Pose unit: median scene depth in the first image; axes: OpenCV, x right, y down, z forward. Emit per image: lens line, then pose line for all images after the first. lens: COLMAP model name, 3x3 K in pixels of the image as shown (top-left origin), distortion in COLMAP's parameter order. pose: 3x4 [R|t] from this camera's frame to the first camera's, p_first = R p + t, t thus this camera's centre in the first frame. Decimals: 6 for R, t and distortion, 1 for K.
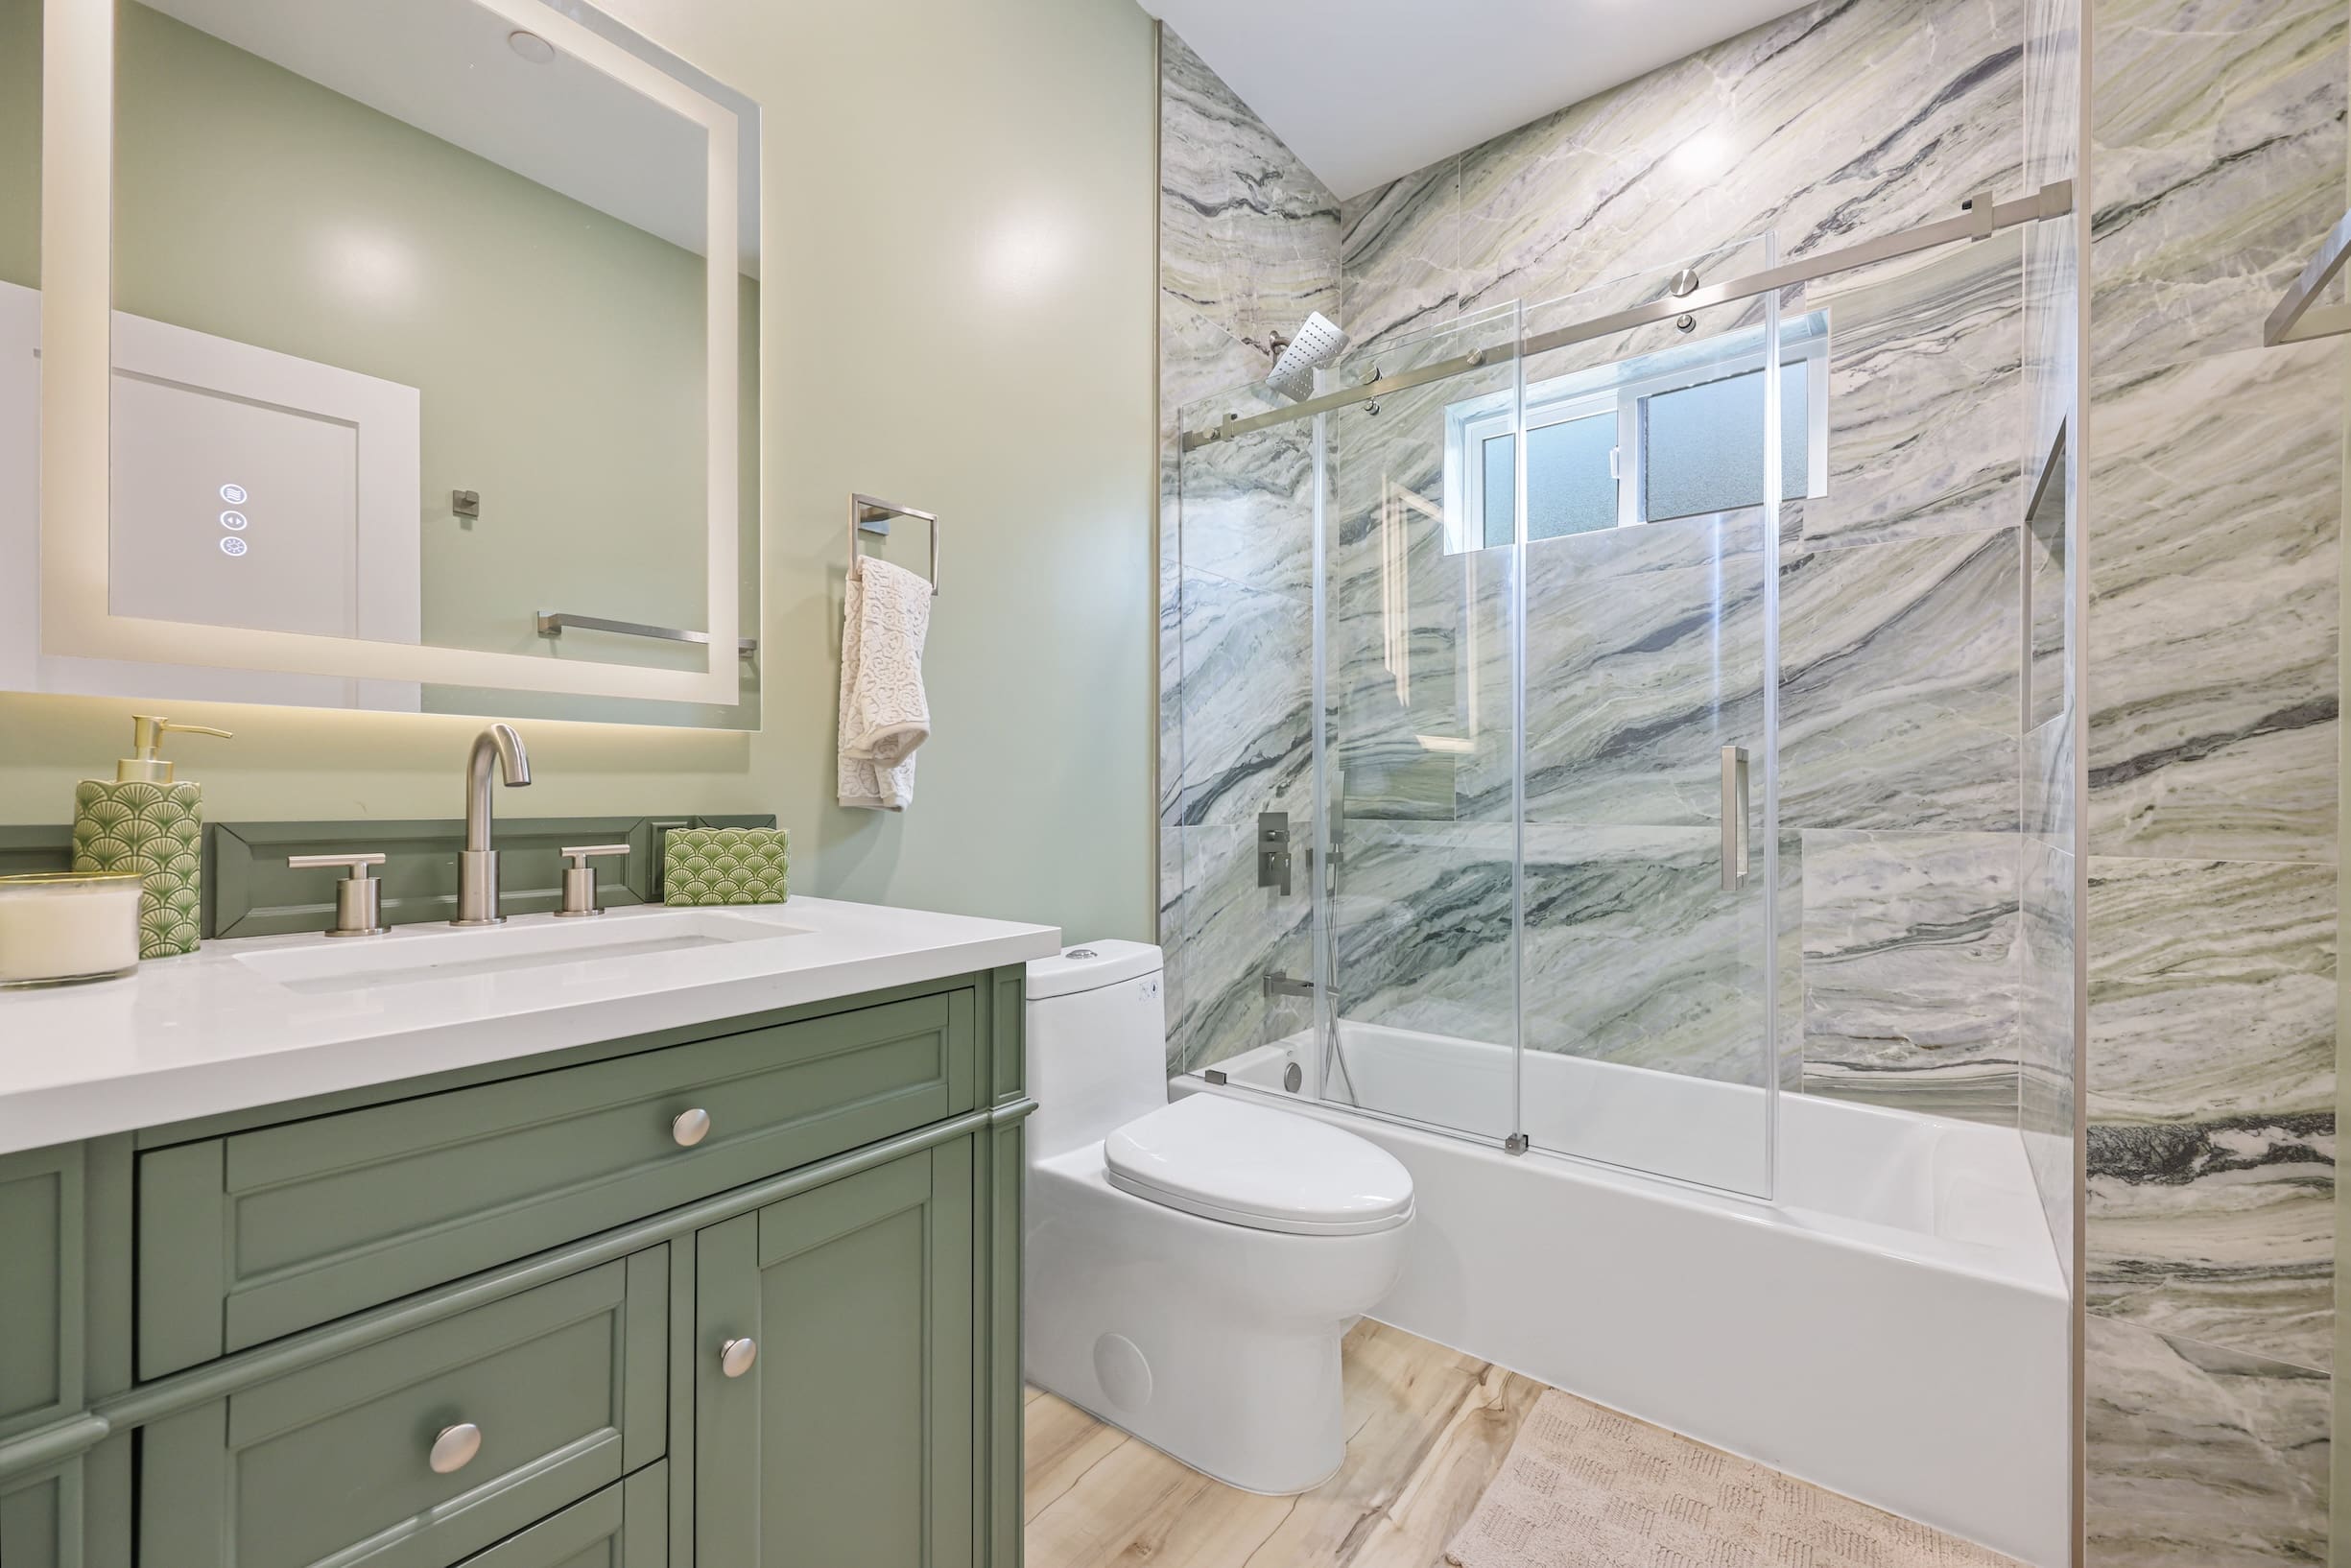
lens RADIAL K [[1103.6, 0, 1186.1], [0, 1103.6, 794.6], [0, 0, 1]] dist [-0.004578, -0.000301]
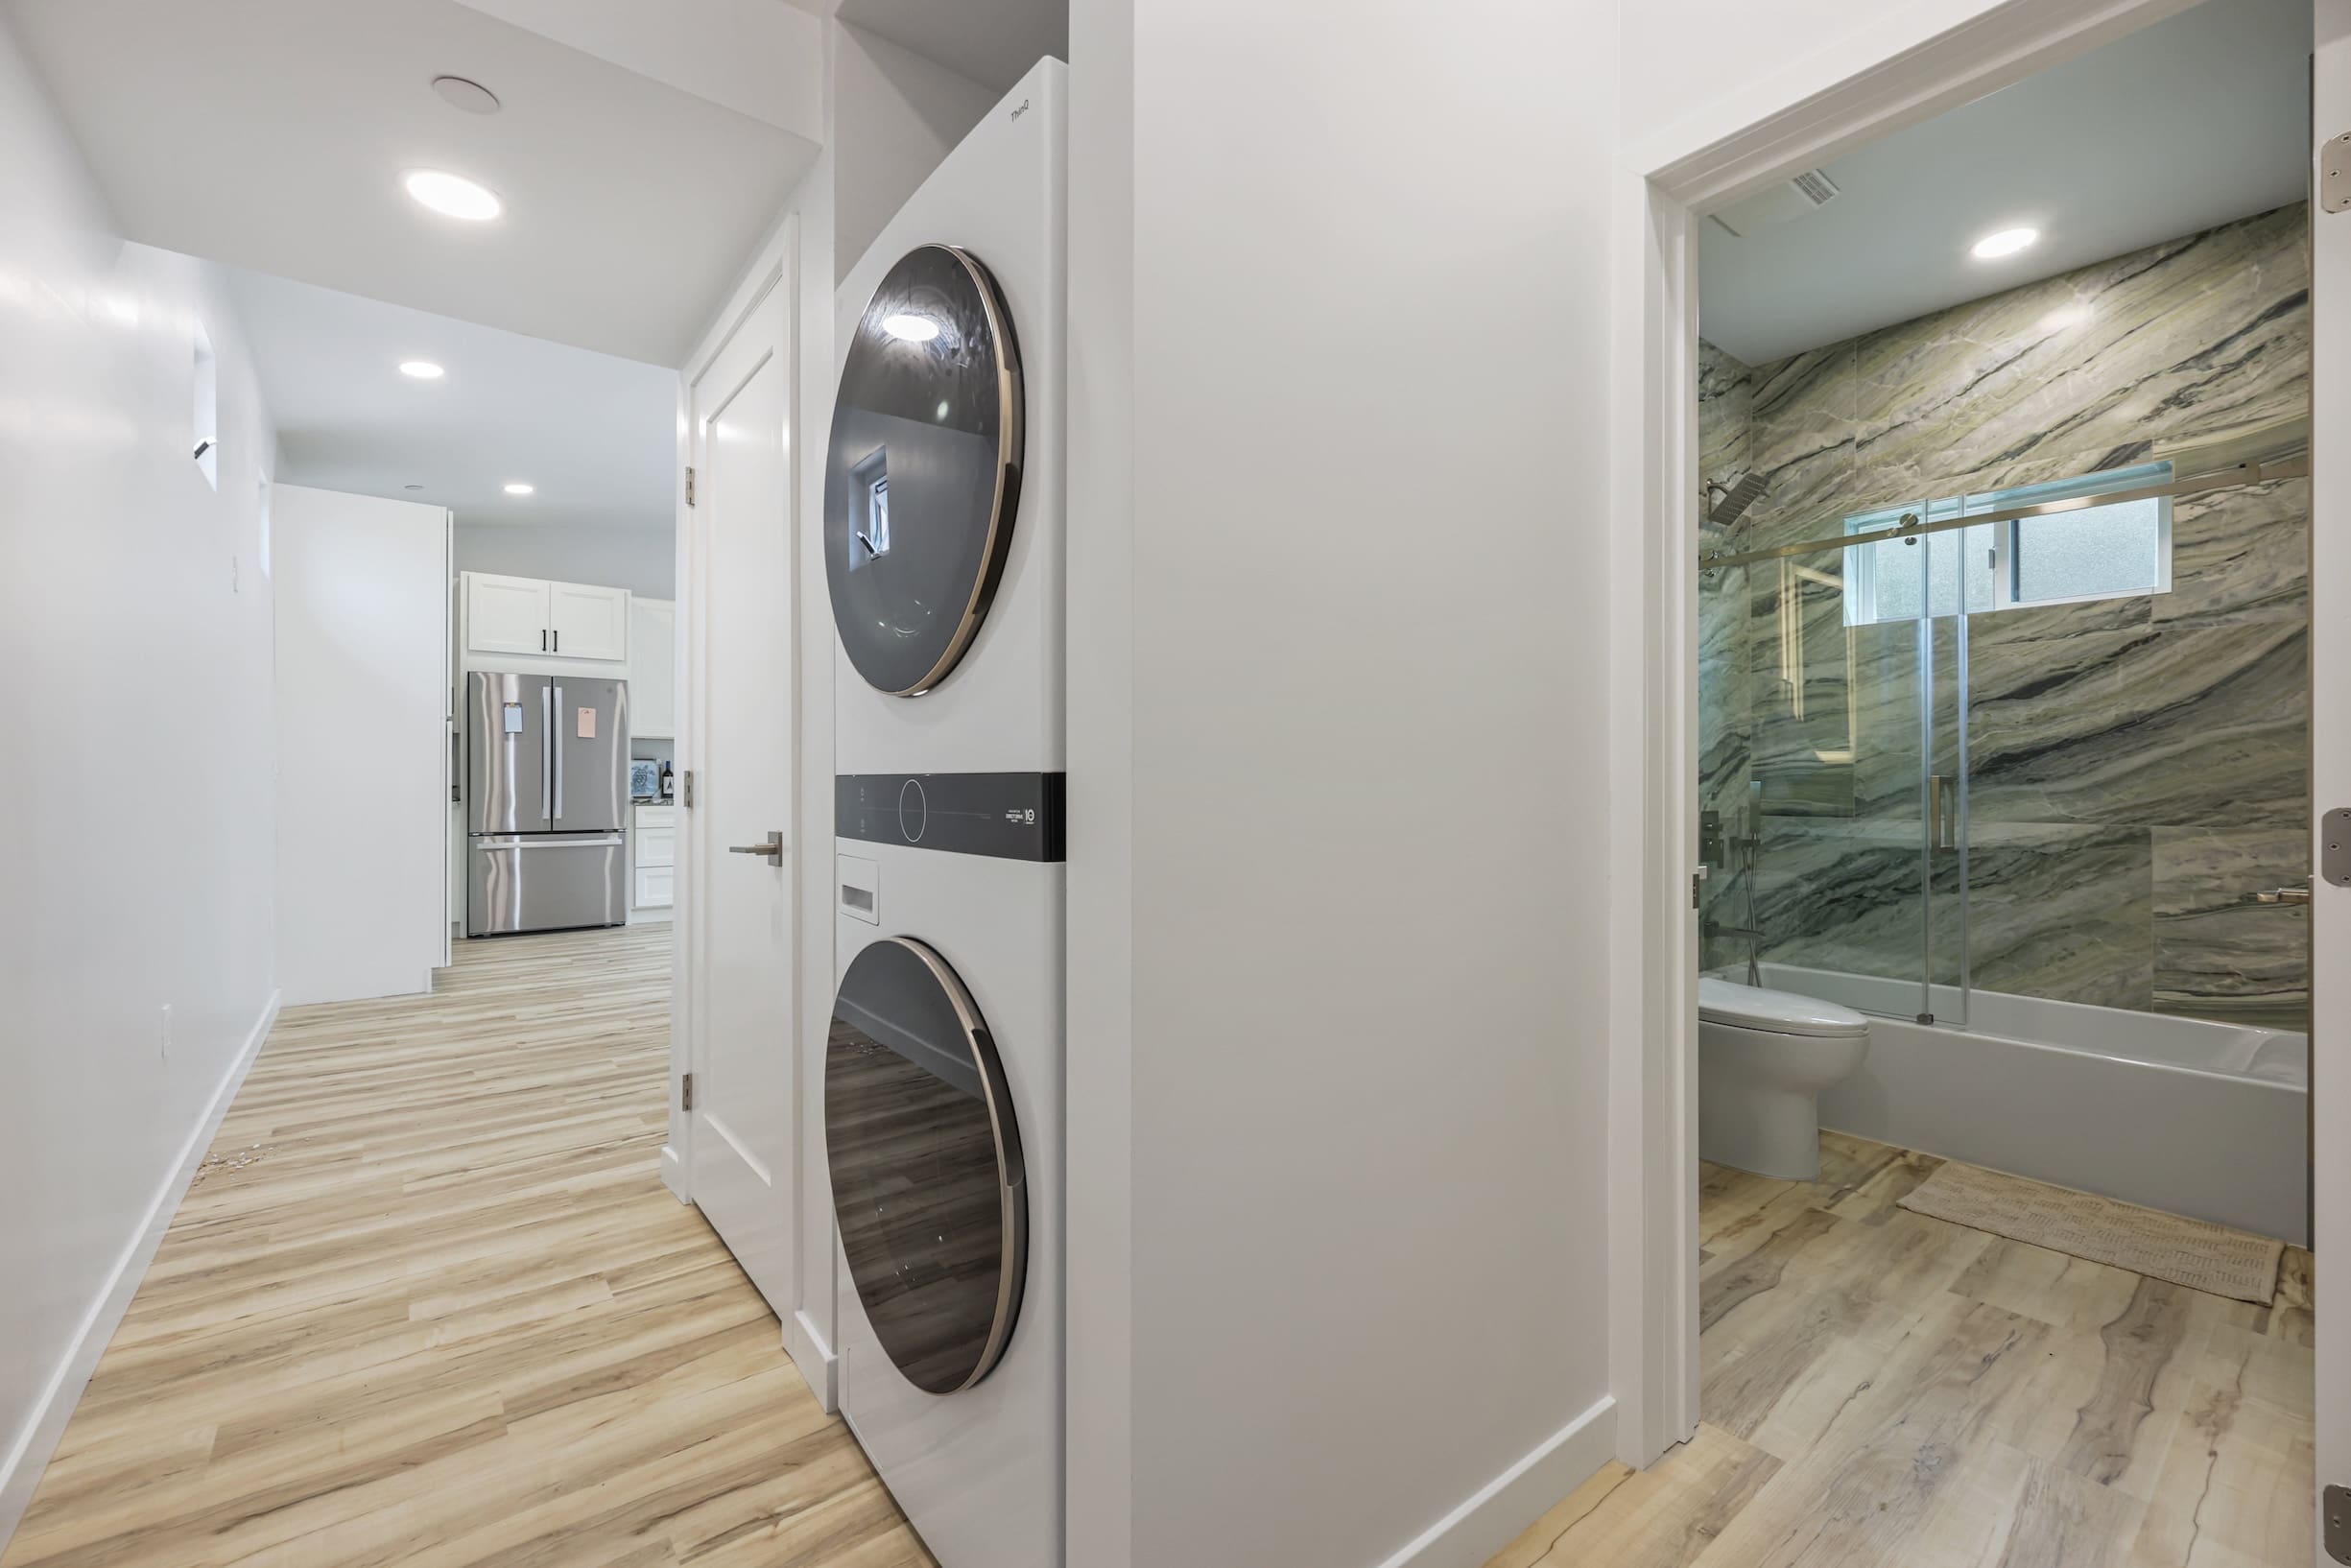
lens RADIAL K [[1103.6, 0, 1088.4], [0, 1103.6, 779.1], [0, 0, 1]] dist [-0.004578, -0.000301]
pose [[0.953396, -0.001979, -0.301716, -0.306550], [0.000608, 0.999989, -0.004636, -0.022692], [0.301722, 0.004236, 0.953387, -0.730883]]
